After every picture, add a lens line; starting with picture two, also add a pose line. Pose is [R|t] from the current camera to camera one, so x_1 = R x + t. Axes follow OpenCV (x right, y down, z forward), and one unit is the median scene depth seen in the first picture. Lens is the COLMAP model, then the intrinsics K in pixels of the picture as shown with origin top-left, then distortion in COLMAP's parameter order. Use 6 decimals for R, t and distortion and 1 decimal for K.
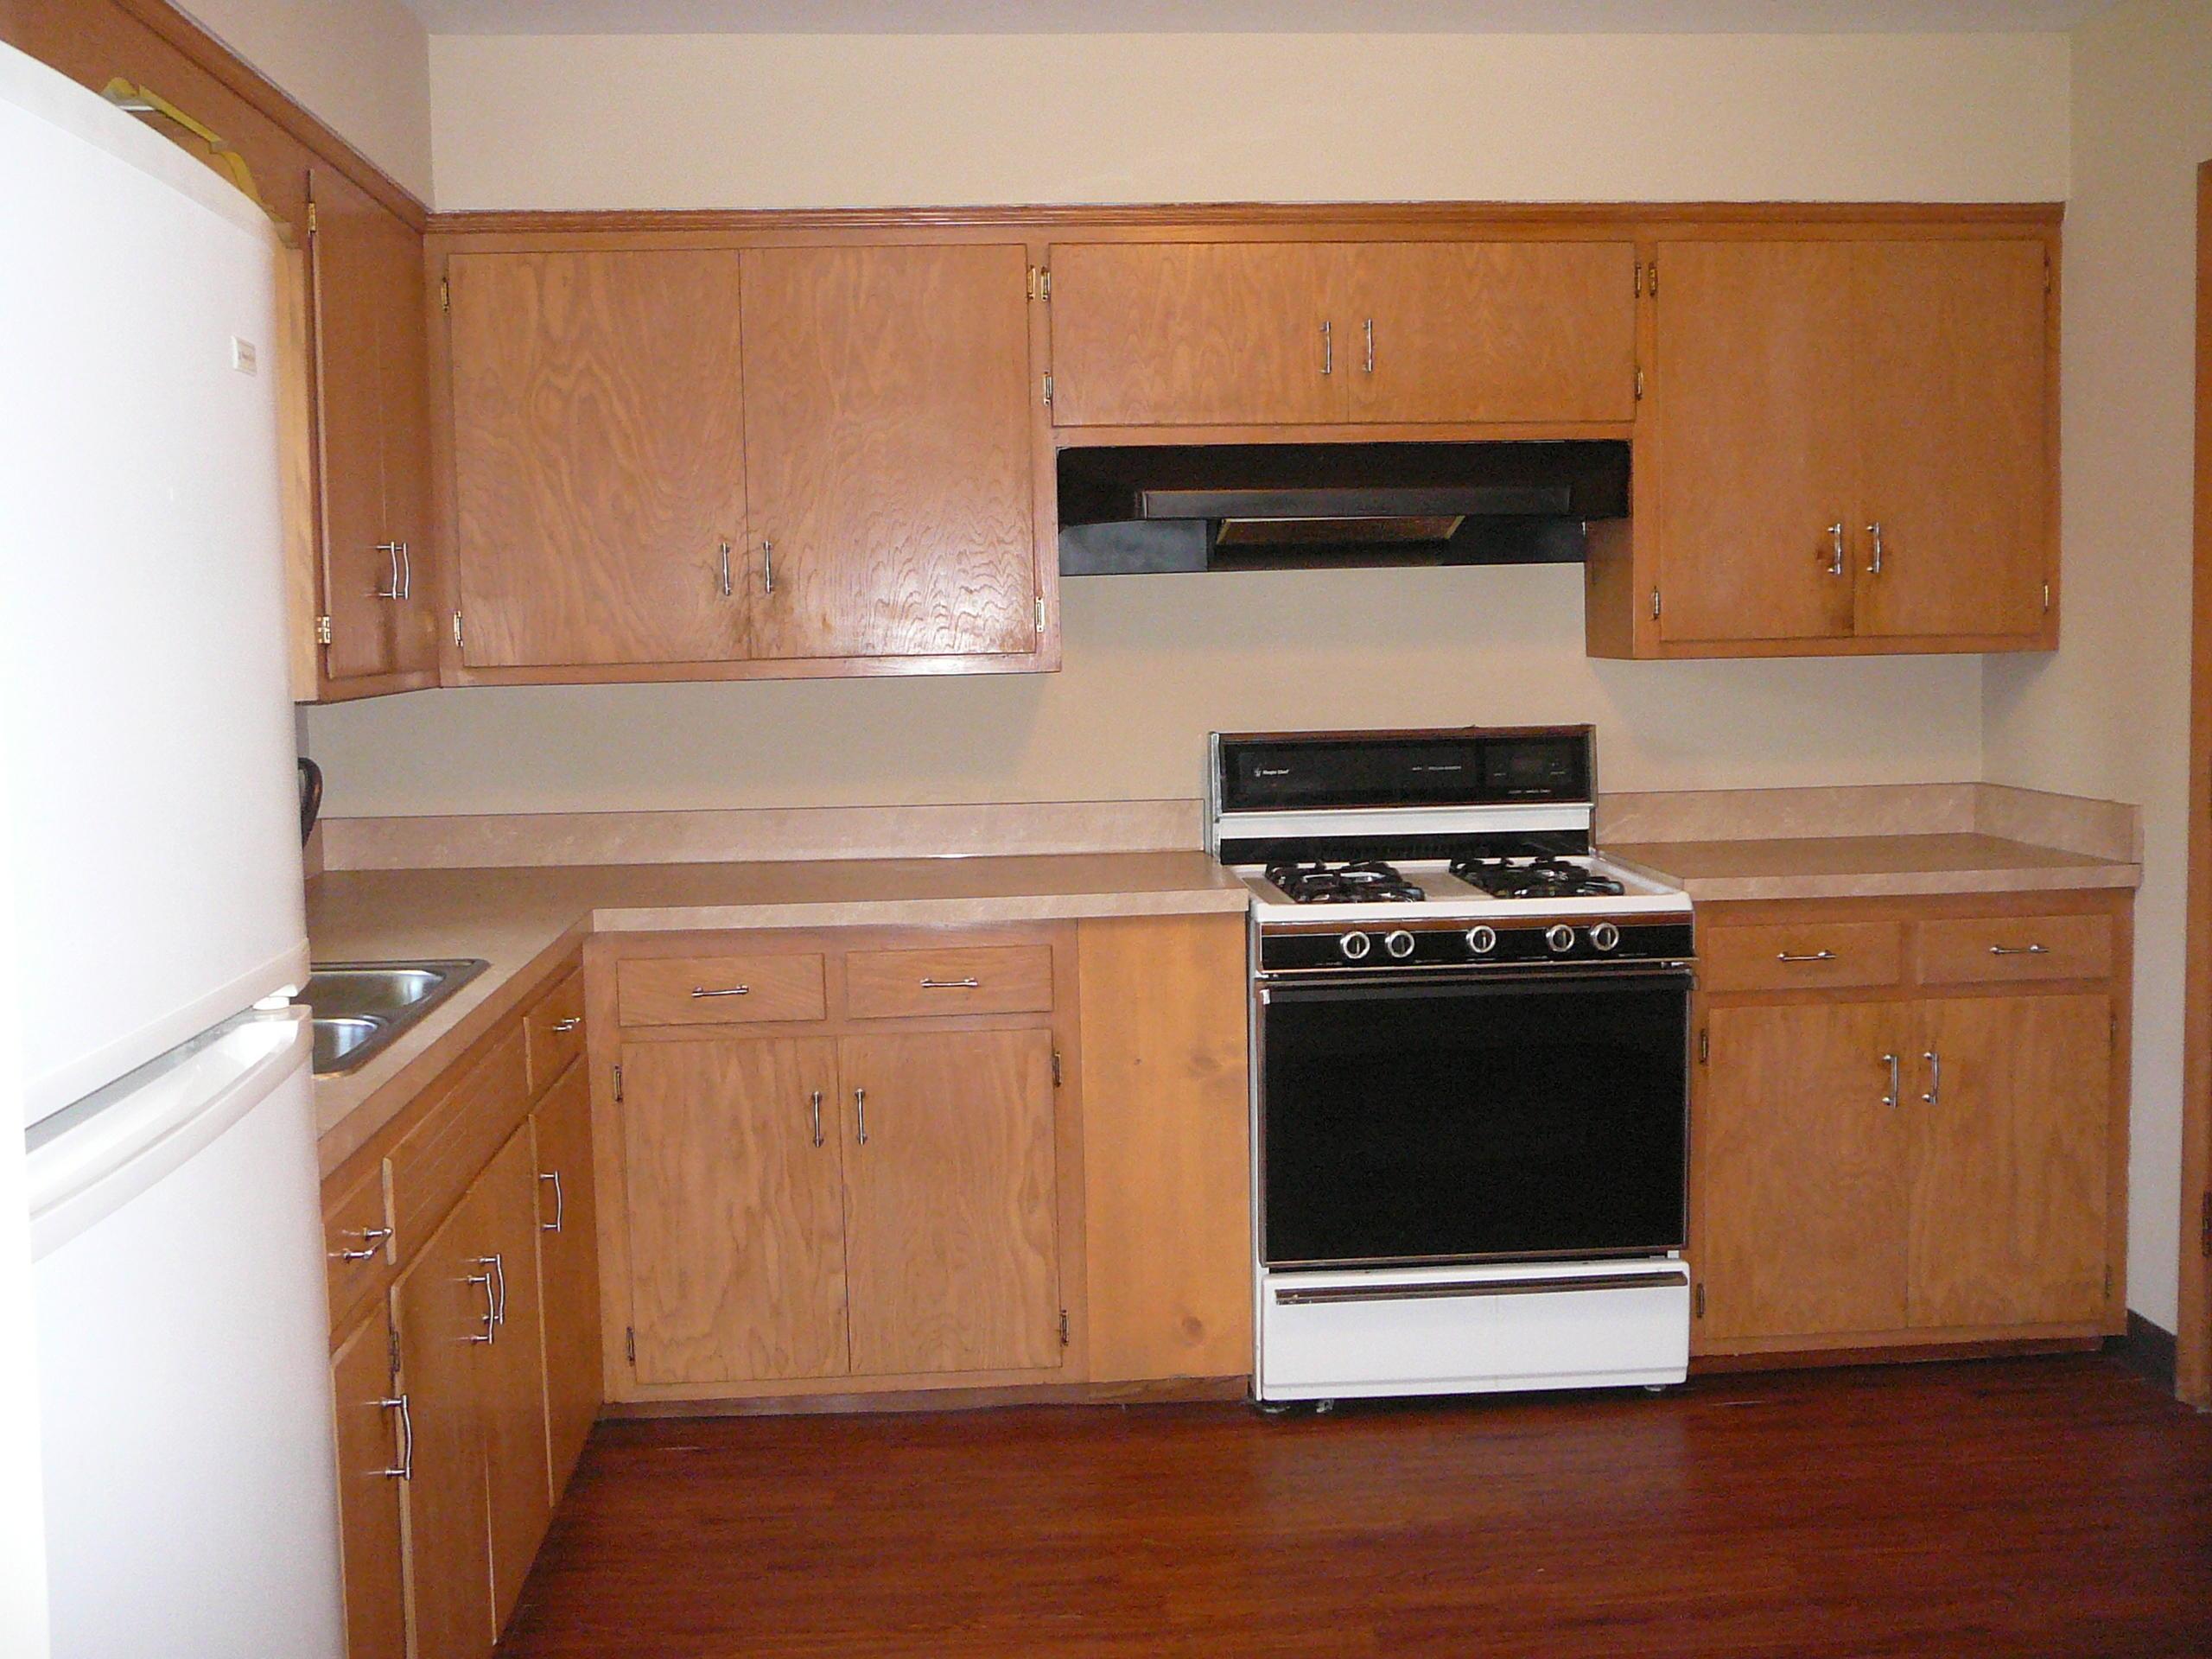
lens RADIAL K [[2279.4, 0, 1106.0], [0, 2279.4, 829.5], [0, 0, 1]] dist [-0.117599, 0.200509]
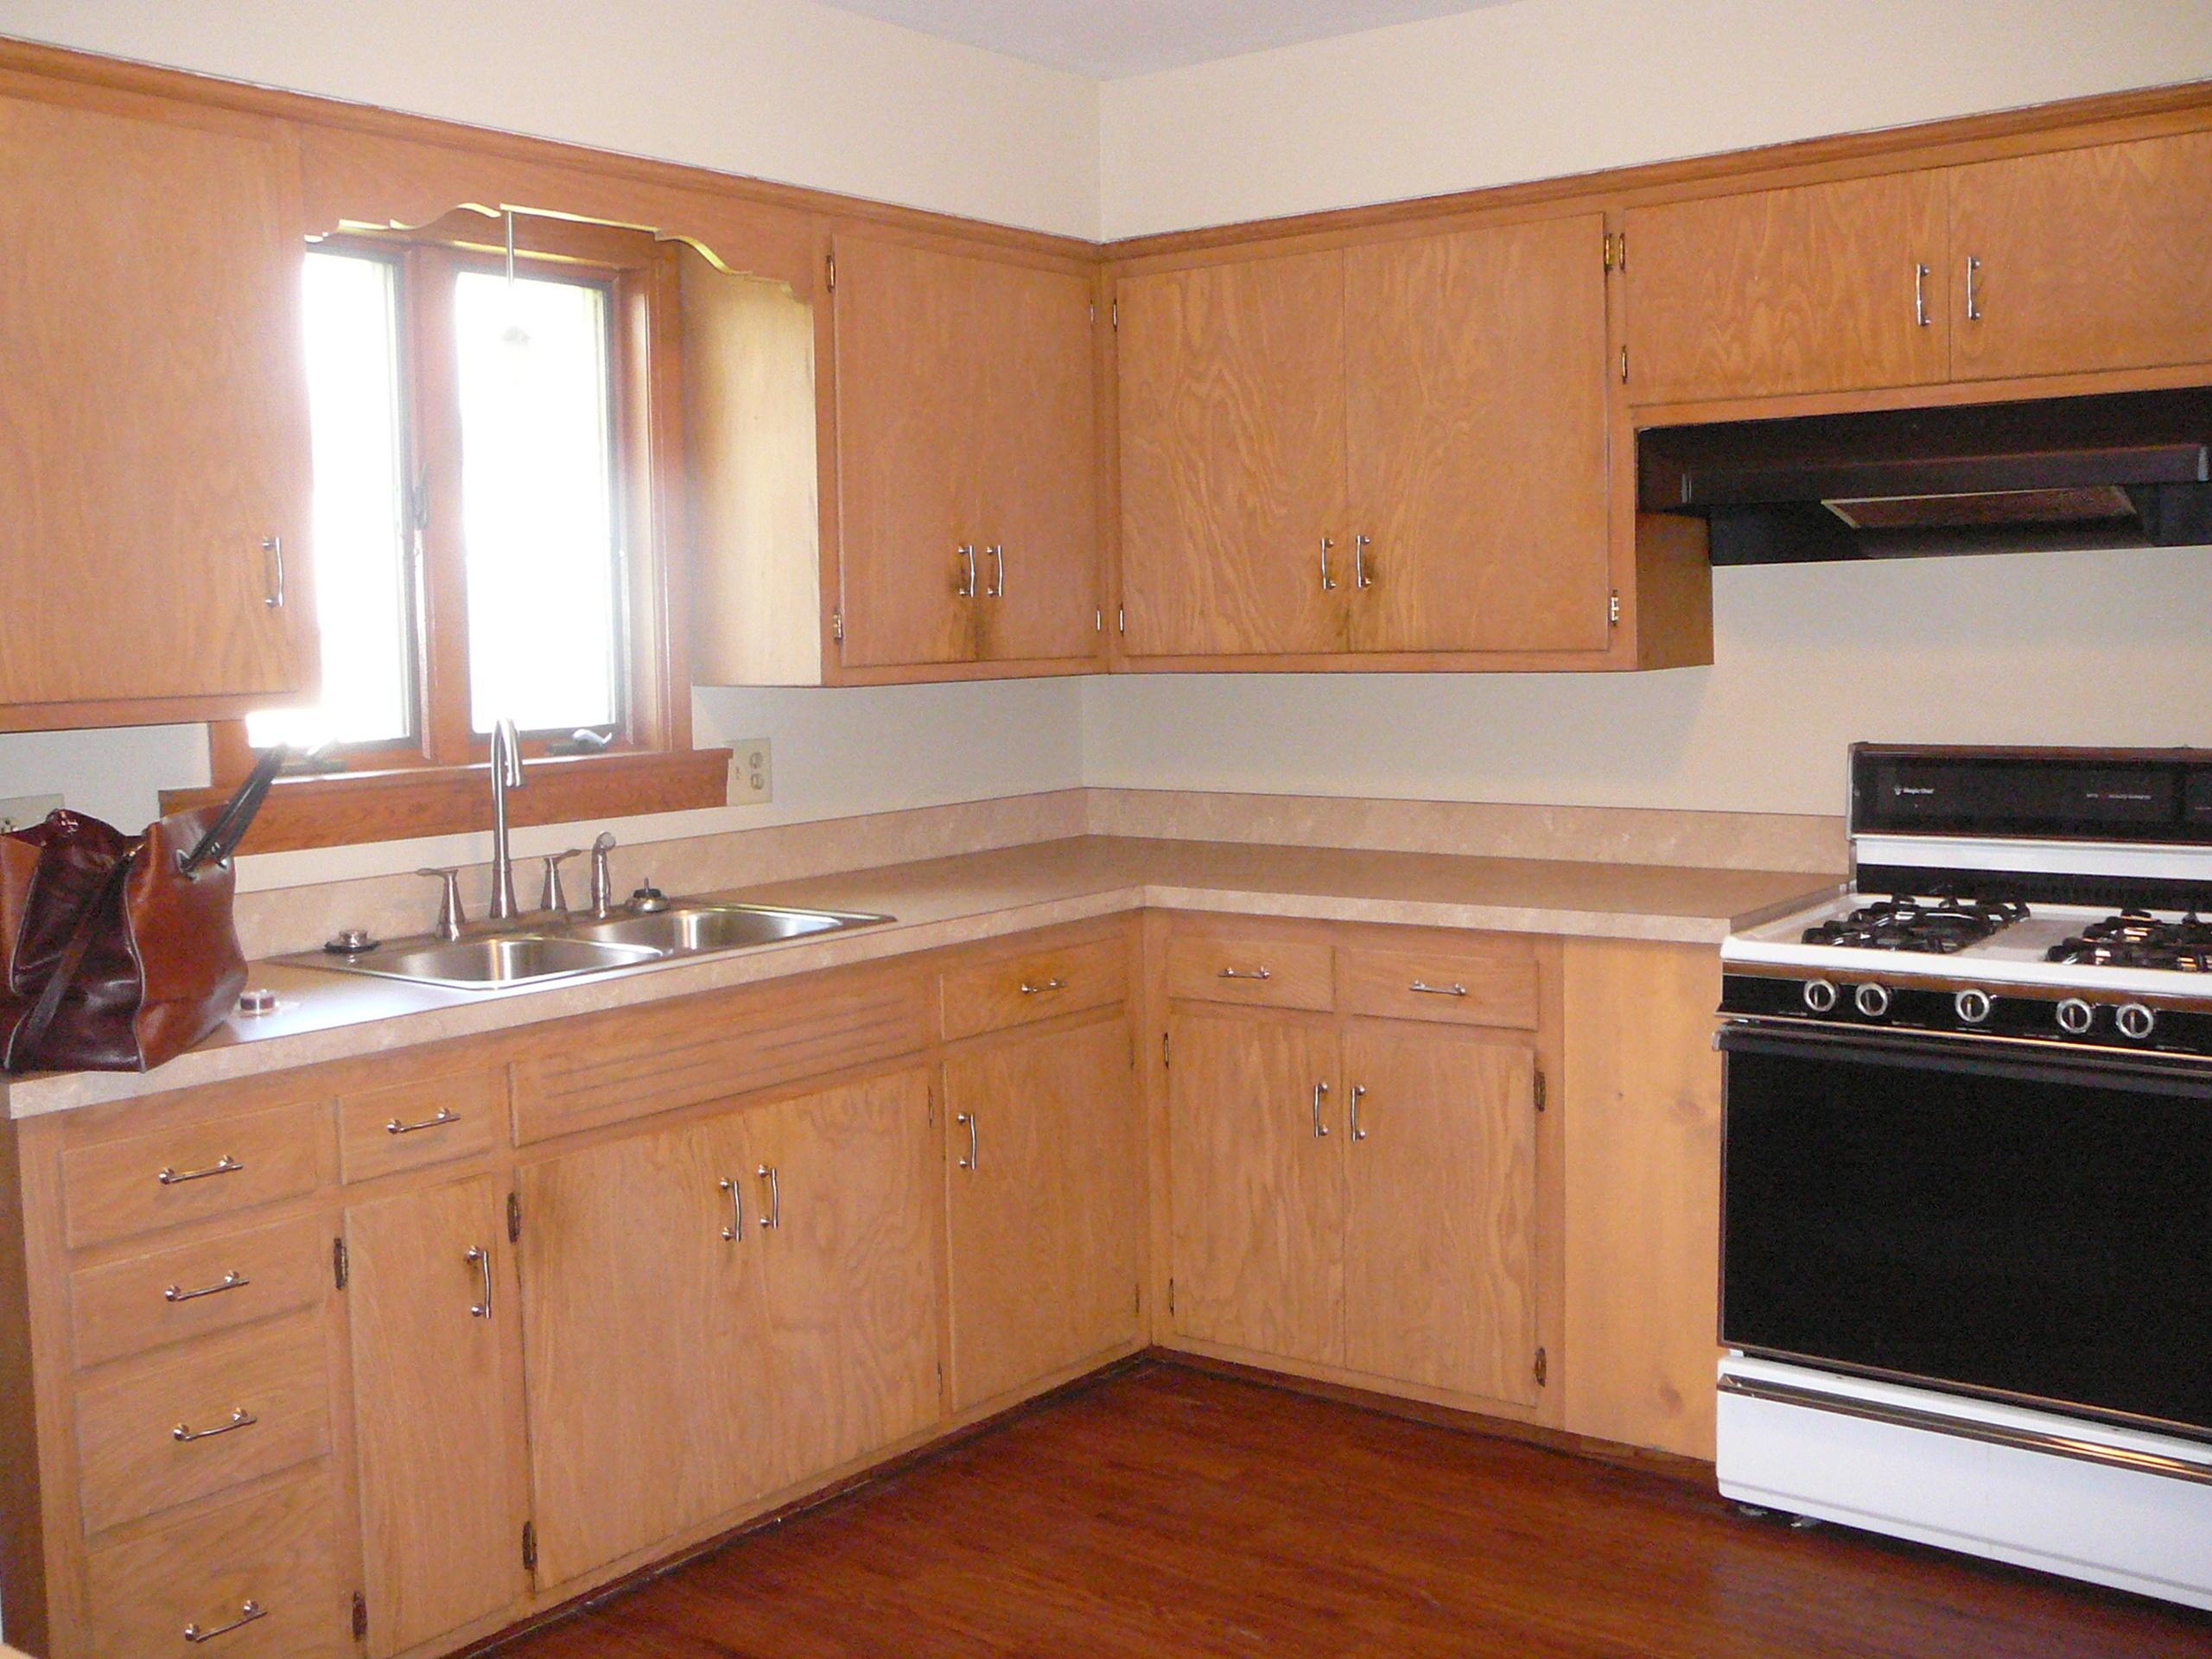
lens RADIAL K [[2279.4, 0, 1106.0], [0, 2279.4, 829.5], [0, 0, 1]] dist [-0.117599, 0.200509]
pose [[0.746532, 0.062736, -0.662386, 0.451739], [-0.054022, 0.997973, 0.033636, -0.024803], [0.663153, 0.010673, 0.748407, 0.173707]]
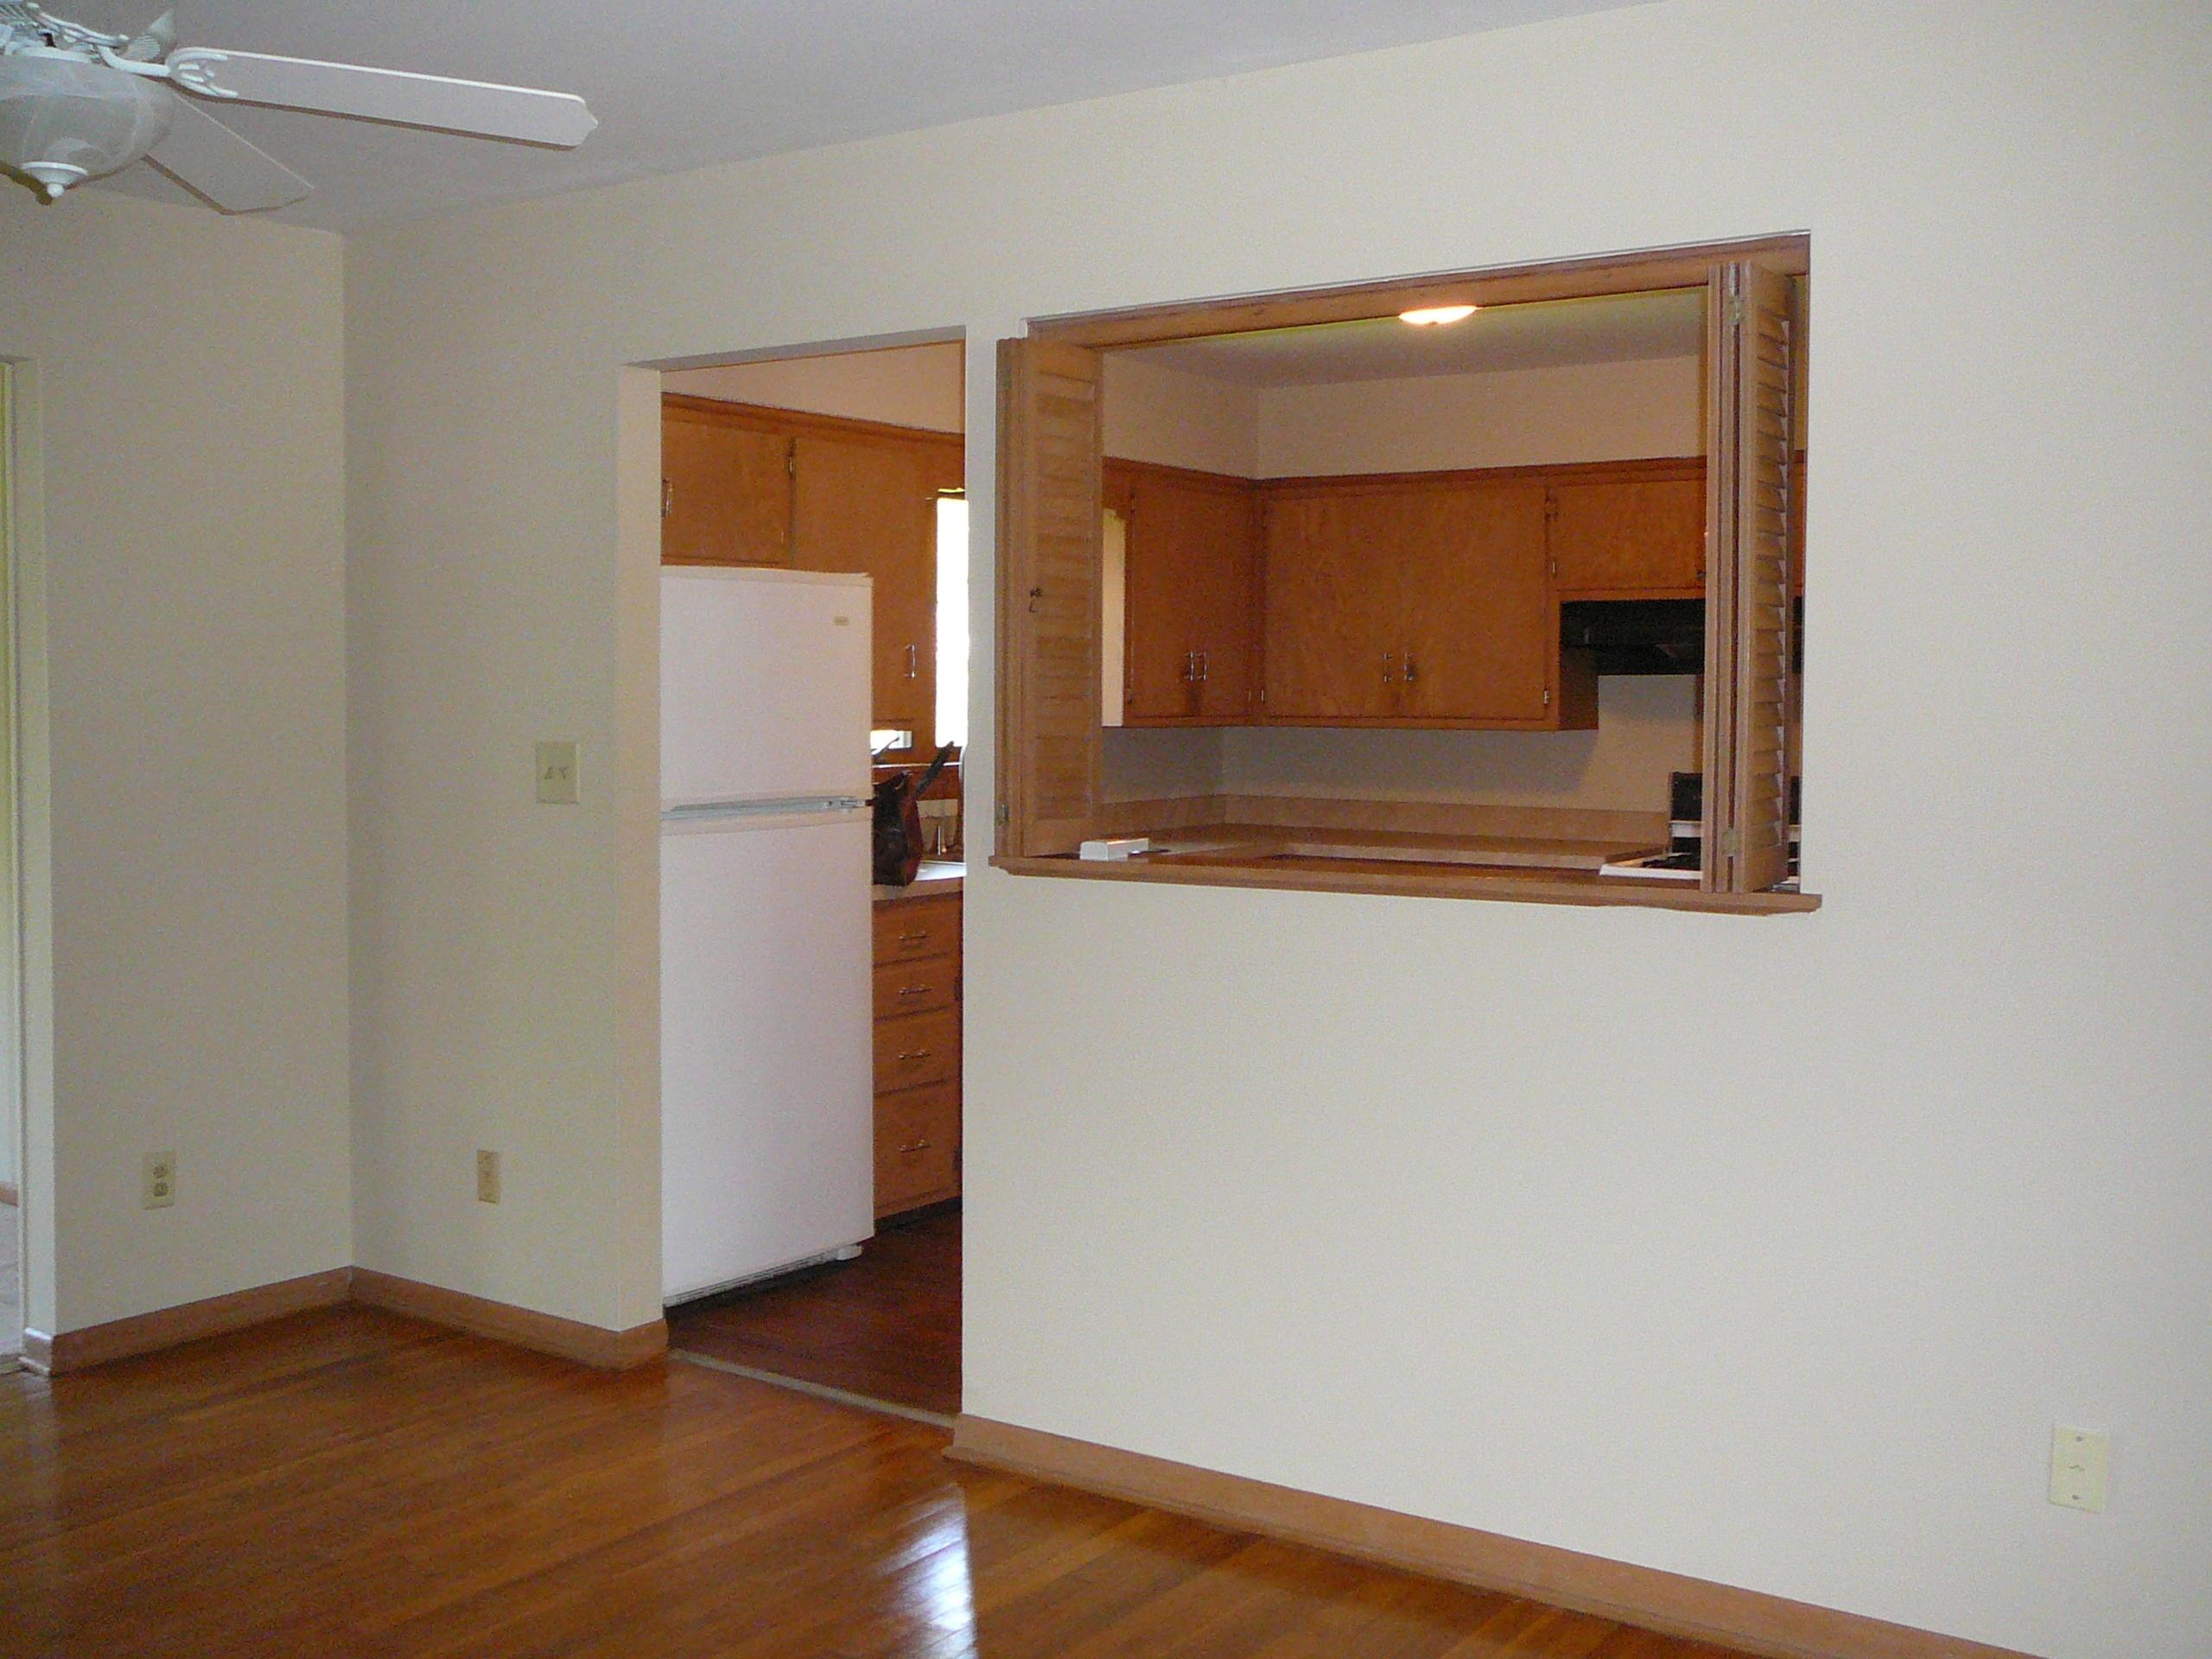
lens RADIAL K [[2279.4, 0, 1106.0], [0, 2279.4, 829.5], [0, 0, 1]] dist [-0.117599, 0.200509]
pose [[0.781358, 0.061609, -0.621034, 0.822093], [-0.080368, 0.996763, -0.002234, 0.039188], [0.618886, 0.051657, 0.783780, -0.588936]]
